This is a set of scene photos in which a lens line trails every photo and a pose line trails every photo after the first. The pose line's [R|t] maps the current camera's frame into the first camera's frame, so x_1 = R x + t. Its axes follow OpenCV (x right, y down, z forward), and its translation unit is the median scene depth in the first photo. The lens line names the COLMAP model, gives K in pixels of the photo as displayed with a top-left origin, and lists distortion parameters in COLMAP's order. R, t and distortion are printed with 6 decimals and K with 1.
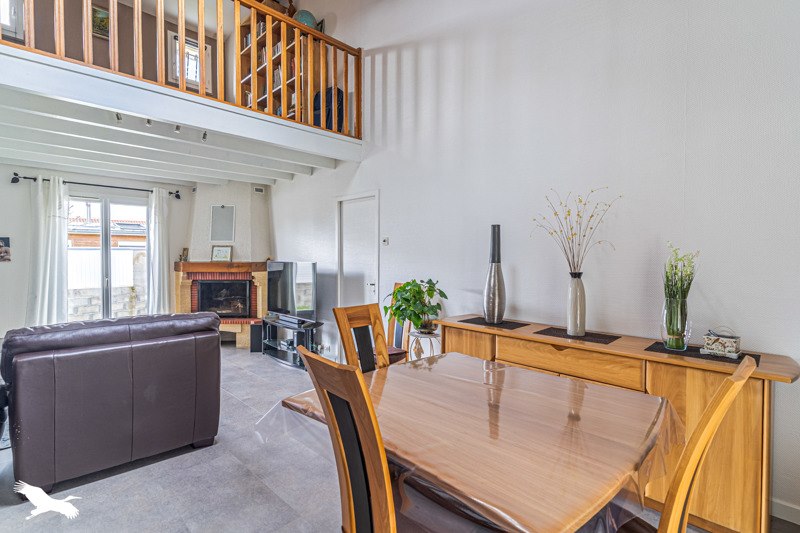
lens RADIAL K [[402.1, 0, 393.5], [0, 402.1, 260.8], [0, 0, 1]] dist [0.000481, 0.000321]
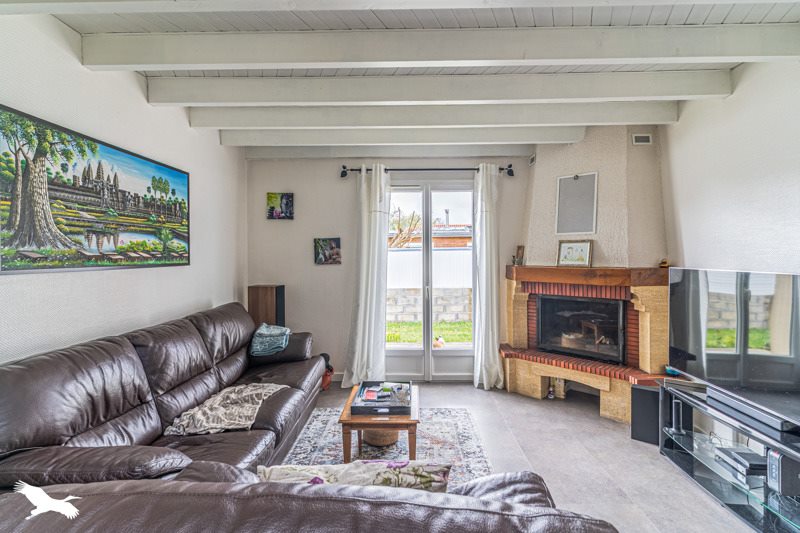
lens RADIAL K [[402.1, 0, 393.5], [0, 402.1, 260.8], [0, 0, 1]] dist [0.000481, 0.000321]
pose [[0.699733, 0.004247, -0.714392, -0.184670], [-0.001871, 0.999990, 0.004113, -0.008626], [0.714402, -0.001542, 0.699734, 0.378108]]
